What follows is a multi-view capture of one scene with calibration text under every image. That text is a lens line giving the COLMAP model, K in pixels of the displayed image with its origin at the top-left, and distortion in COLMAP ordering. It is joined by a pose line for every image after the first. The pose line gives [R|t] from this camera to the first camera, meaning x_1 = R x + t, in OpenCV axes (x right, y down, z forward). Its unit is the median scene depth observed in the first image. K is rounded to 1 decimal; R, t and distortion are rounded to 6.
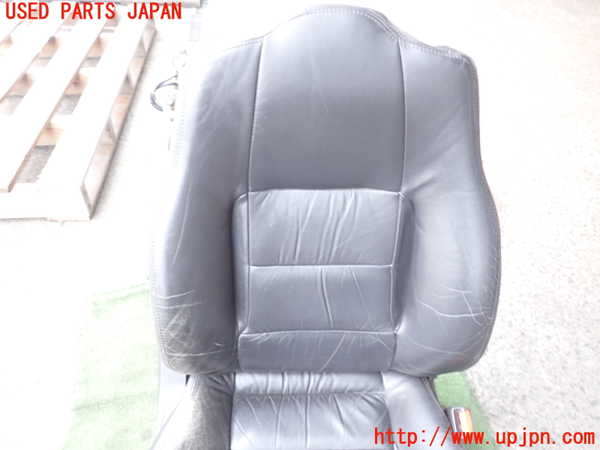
lens RADIAL K [[448.9, 0, 294.9], [0, 448.9, 228.7], [0, 0, 1]] dist [0.016072, -0.003222]
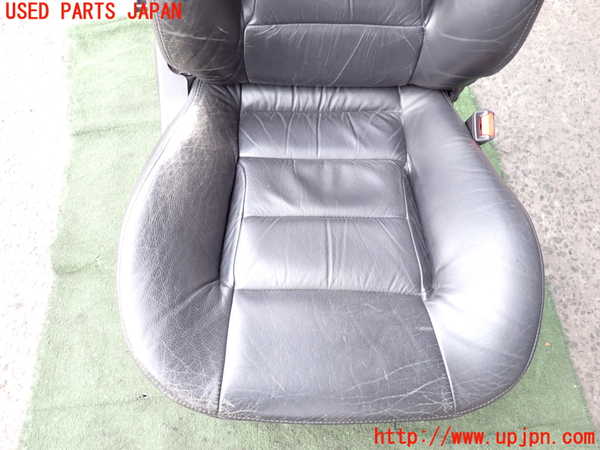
lens RADIAL K [[448.9, 0, 294.9], [0, 448.9, 228.7], [0, 0, 1]] dist [0.016072, -0.003222]
pose [[0.999868, 0.015007, 0.006303, -0.024067], [-0.016271, 0.932108, 0.361815, 0.258015], [-0.000445, -0.361869, 0.932229, 0.036343]]
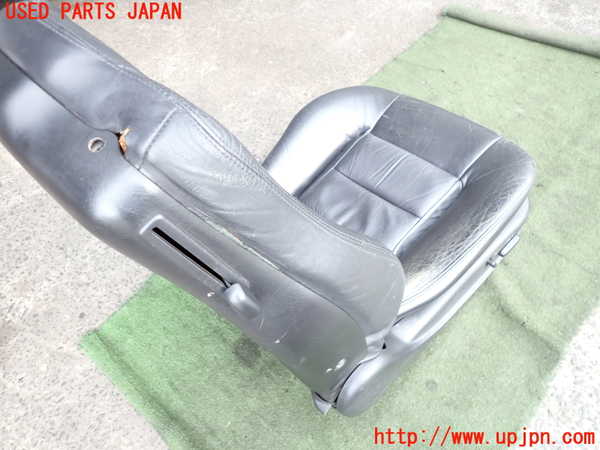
lens RADIAL K [[448.9, 0, 294.9], [0, 448.9, 228.7], [0, 0, 1]] dist [0.016072, -0.003222]
pose [[-0.668327, -0.543954, 0.507398, -0.474955], [0.593806, 0.020708, 0.804342, -0.538764], [-0.448032, 0.838860, 0.309163, 0.594941]]
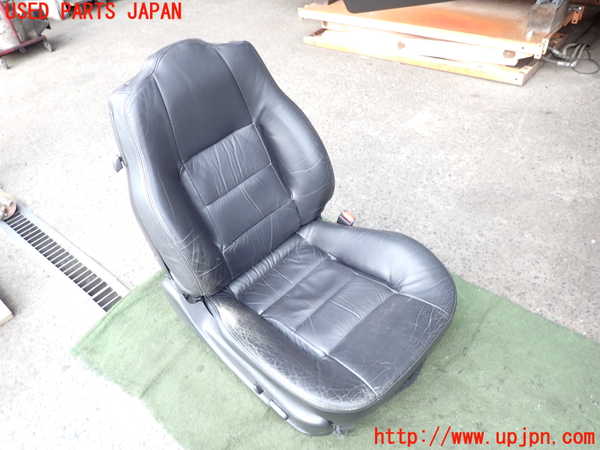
lens RADIAL K [[448.9, 0, 294.9], [0, 448.9, 228.7], [0, 0, 1]] dist [0.016072, -0.003222]
pose [[0.718827, -0.550621, 0.424387, -0.509228], [0.569802, 0.816379, 0.094082, 0.151156], [-0.398264, 0.174188, 0.900580, -0.482468]]
